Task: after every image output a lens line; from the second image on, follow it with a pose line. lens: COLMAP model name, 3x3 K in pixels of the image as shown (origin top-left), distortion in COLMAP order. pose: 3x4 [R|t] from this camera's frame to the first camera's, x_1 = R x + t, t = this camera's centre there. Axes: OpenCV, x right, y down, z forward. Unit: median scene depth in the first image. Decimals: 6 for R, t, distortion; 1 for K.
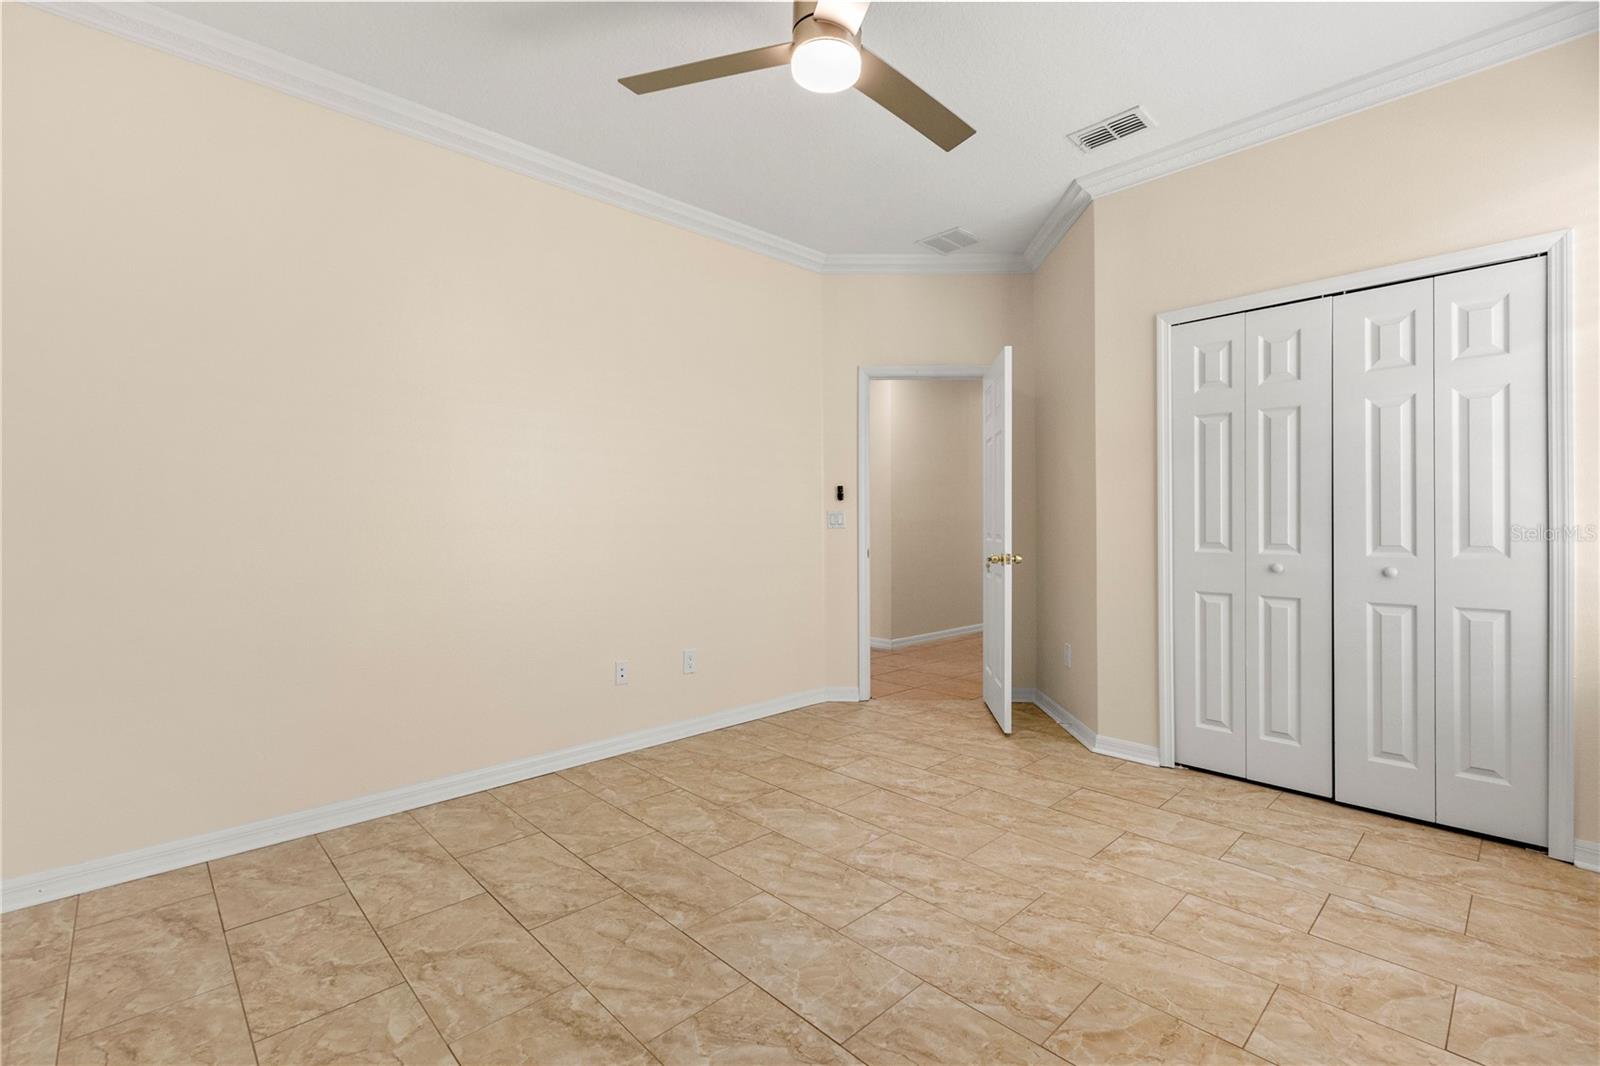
lens RADIAL K [[711.9, 0, 794.4], [0, 711.9, 534.9], [0, 0, 1]] dist [-0.001582, -0.000412]
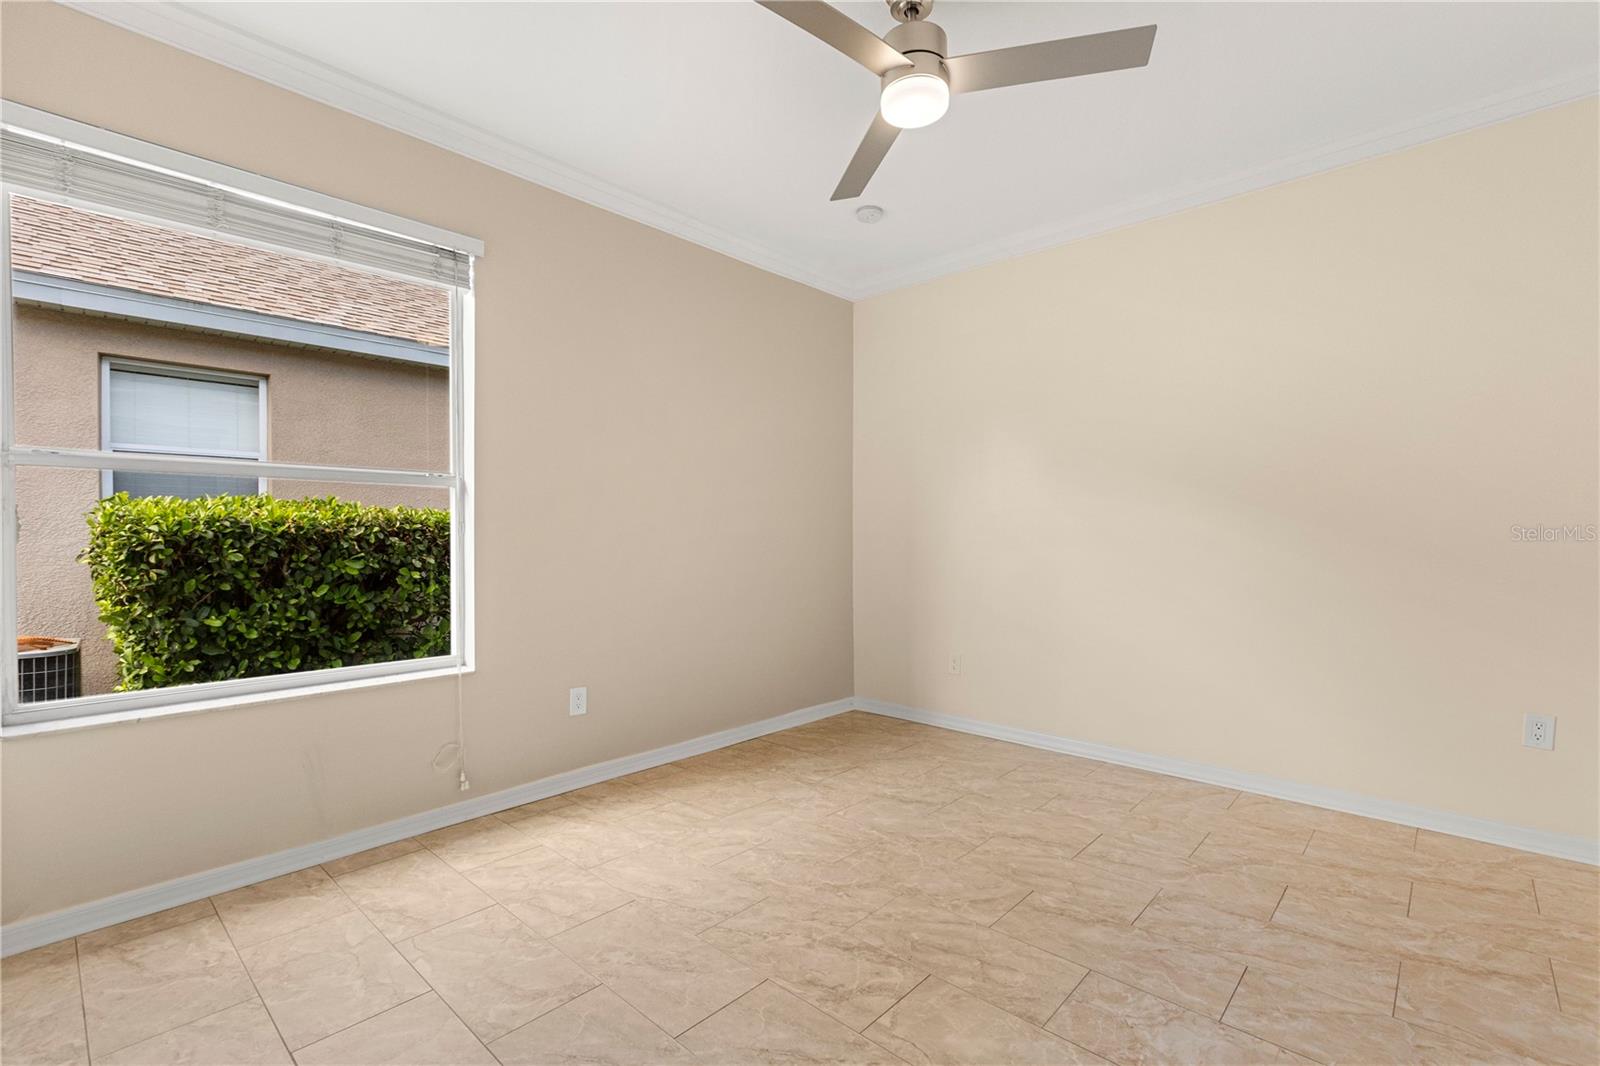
lens RADIAL K [[711.9, 0, 794.4], [0, 711.9, 534.9], [0, 0, 1]] dist [-0.001582, -0.000412]
pose [[-0.998355, 0.008043, -0.056772, 0.267693], [0.007405, 0.999907, 0.011432, -0.041676], [0.056858, 0.010993, -0.998322, 1.922297]]
